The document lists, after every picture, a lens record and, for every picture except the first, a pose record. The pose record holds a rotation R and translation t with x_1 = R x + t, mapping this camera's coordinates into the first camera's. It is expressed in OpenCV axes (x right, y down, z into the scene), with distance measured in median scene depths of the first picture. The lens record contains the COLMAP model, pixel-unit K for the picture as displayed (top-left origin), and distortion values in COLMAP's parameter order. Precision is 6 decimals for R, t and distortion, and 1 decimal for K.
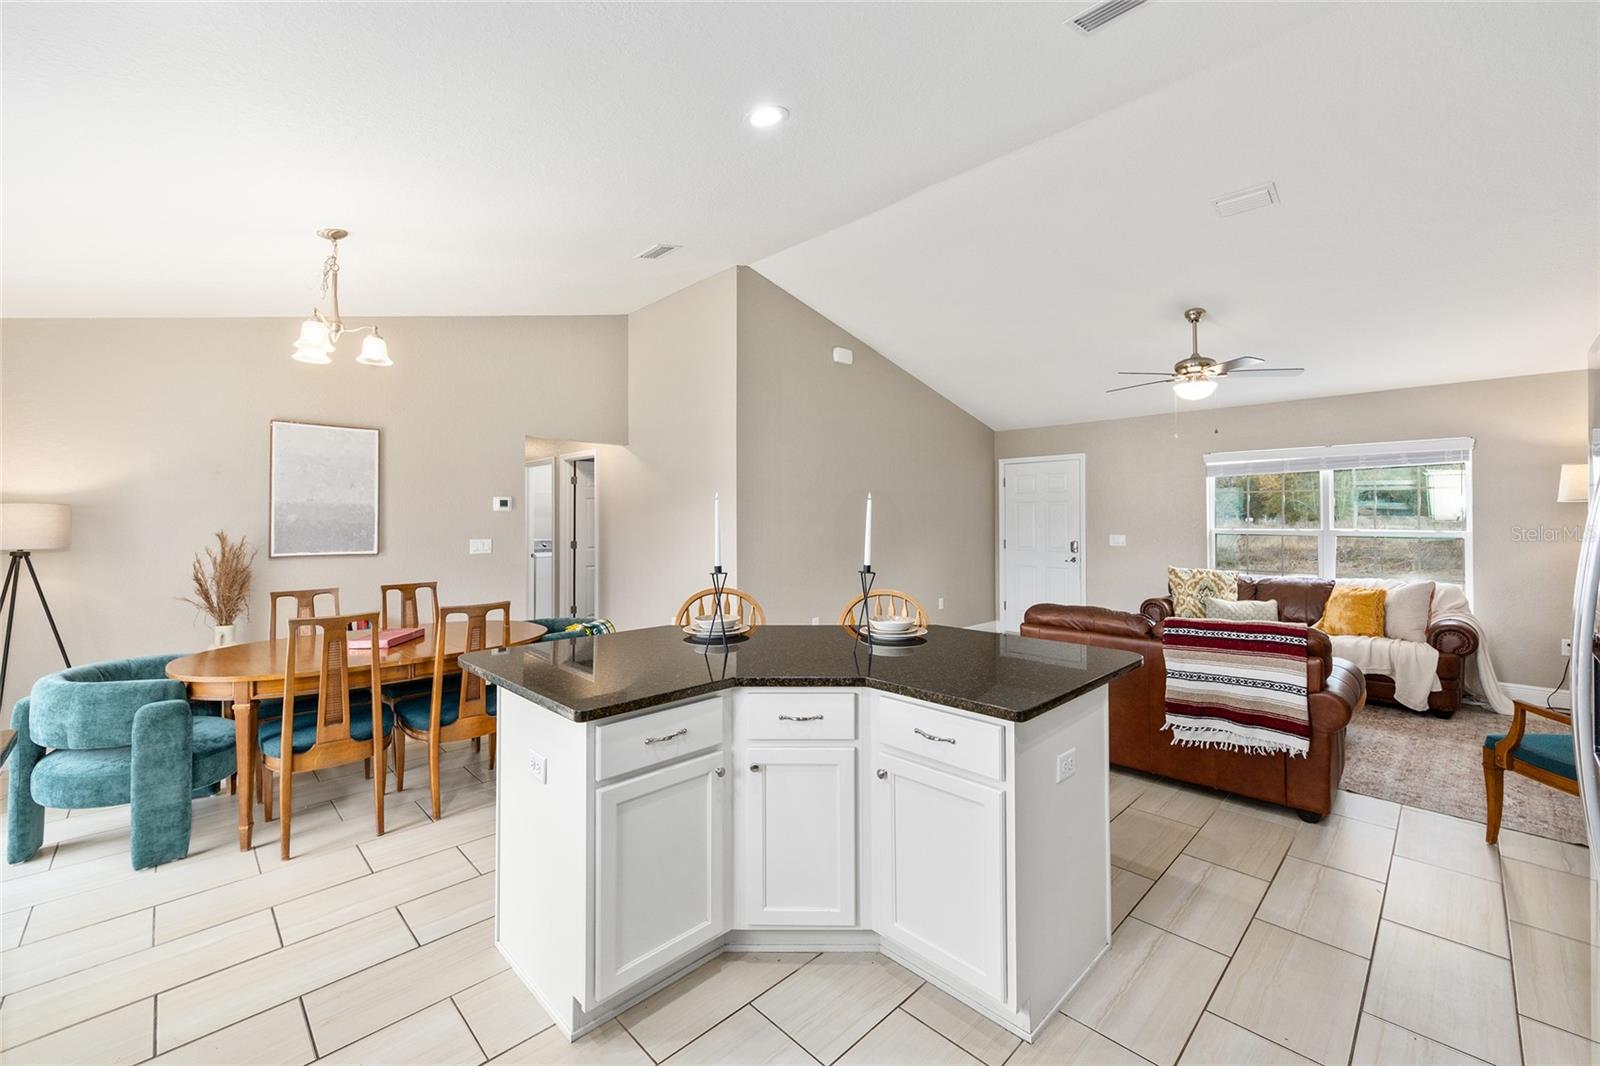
lens RADIAL K [[641.7, 0, 803.5], [0, 641.7, 520.6], [0, 0, 1]] dist [-0.004195, 0.002320]
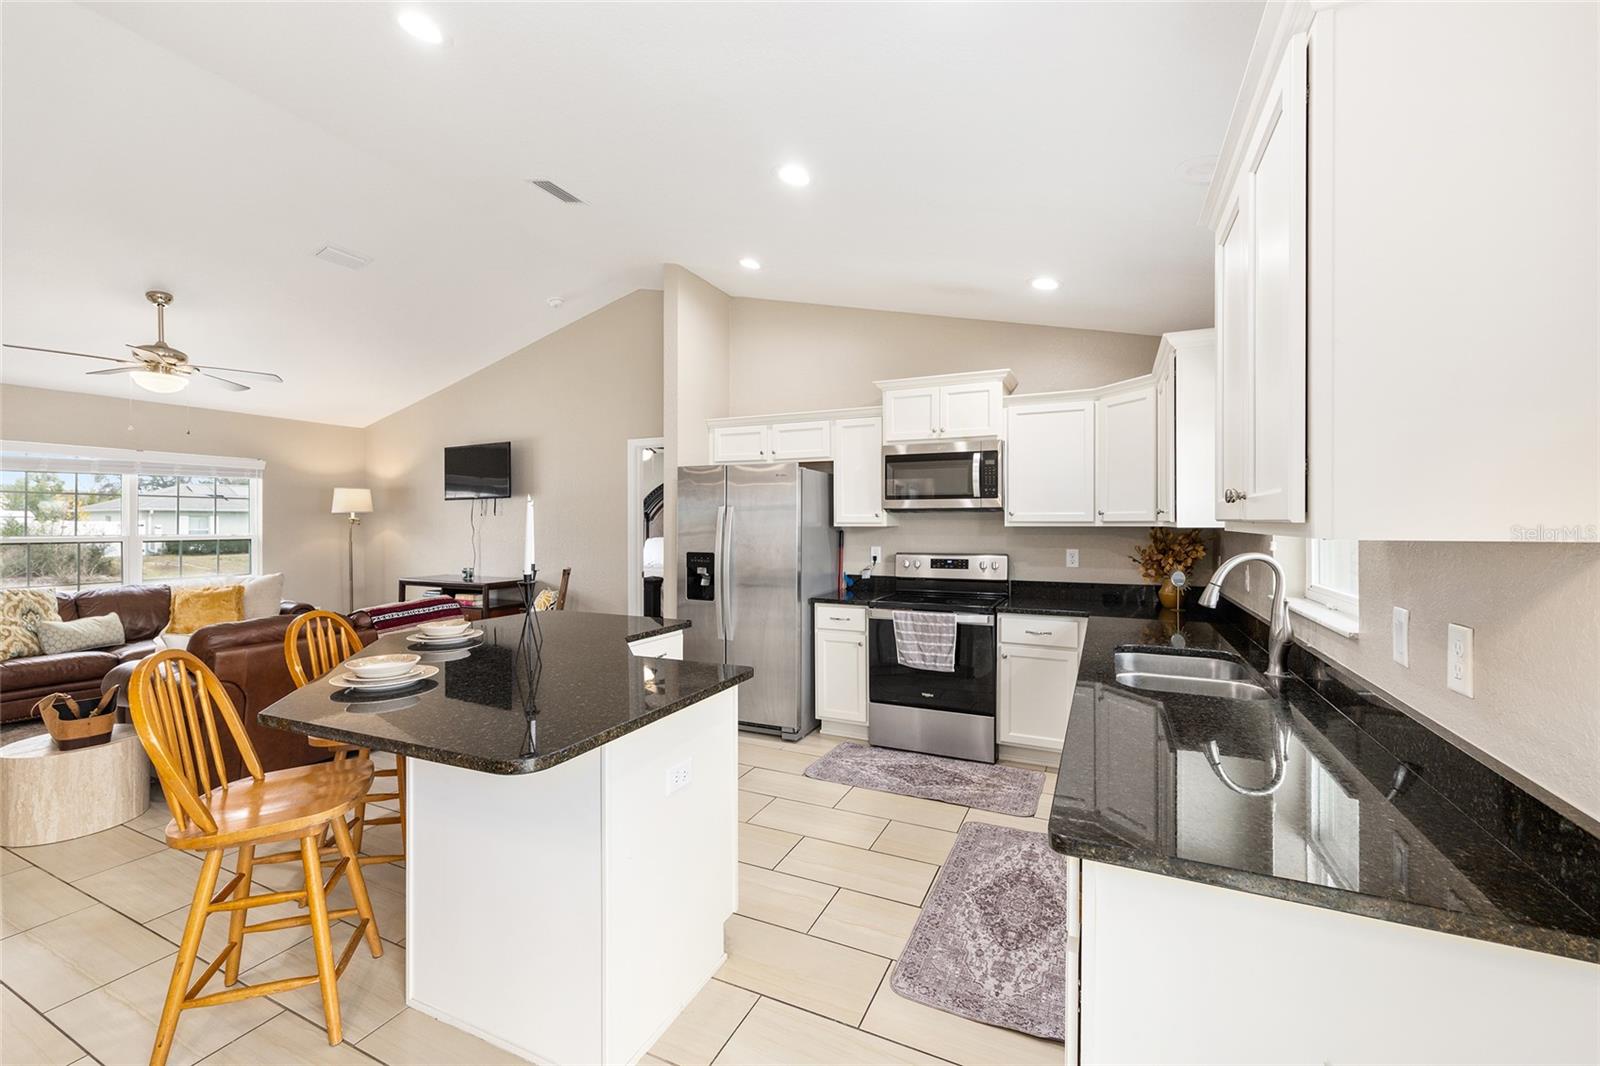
lens RADIAL K [[641.7, 0, 805.8], [0, 641.7, 525.5], [0, 0, 1]] dist [-0.004195, 0.002320]
pose [[-0.348273, -0.001669, 0.937392, -0.478884], [0.003557, 0.999989, 0.003102, -0.000141], [-0.937386, 0.004414, -0.348263, 0.395690]]
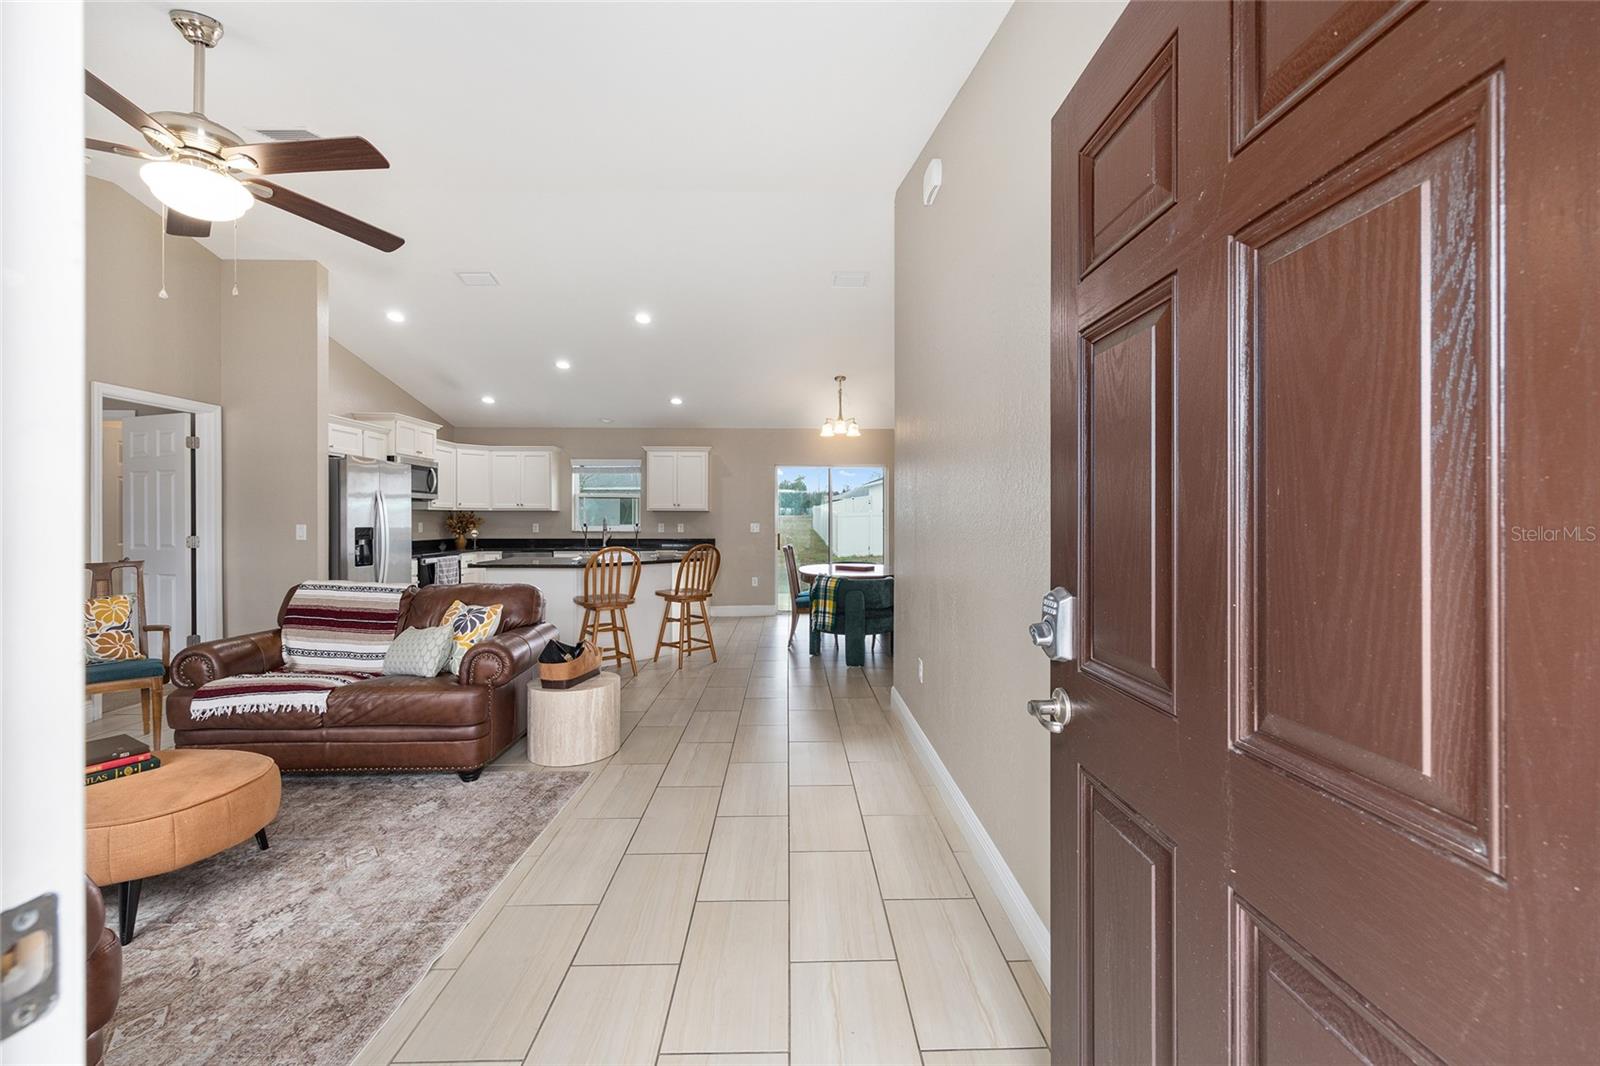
lens RADIAL K [[641.7, 0, 802.1], [0, 641.7, 522.2], [0, 0, 1]] dist [-0.004195, 0.002320]
pose [[-0.685538, 0.002878, -0.728031, 0.560376], [-0.002871, 0.999974, 0.006657, 0.018869], [0.728031, 0.006654, -0.685512, 1.392466]]
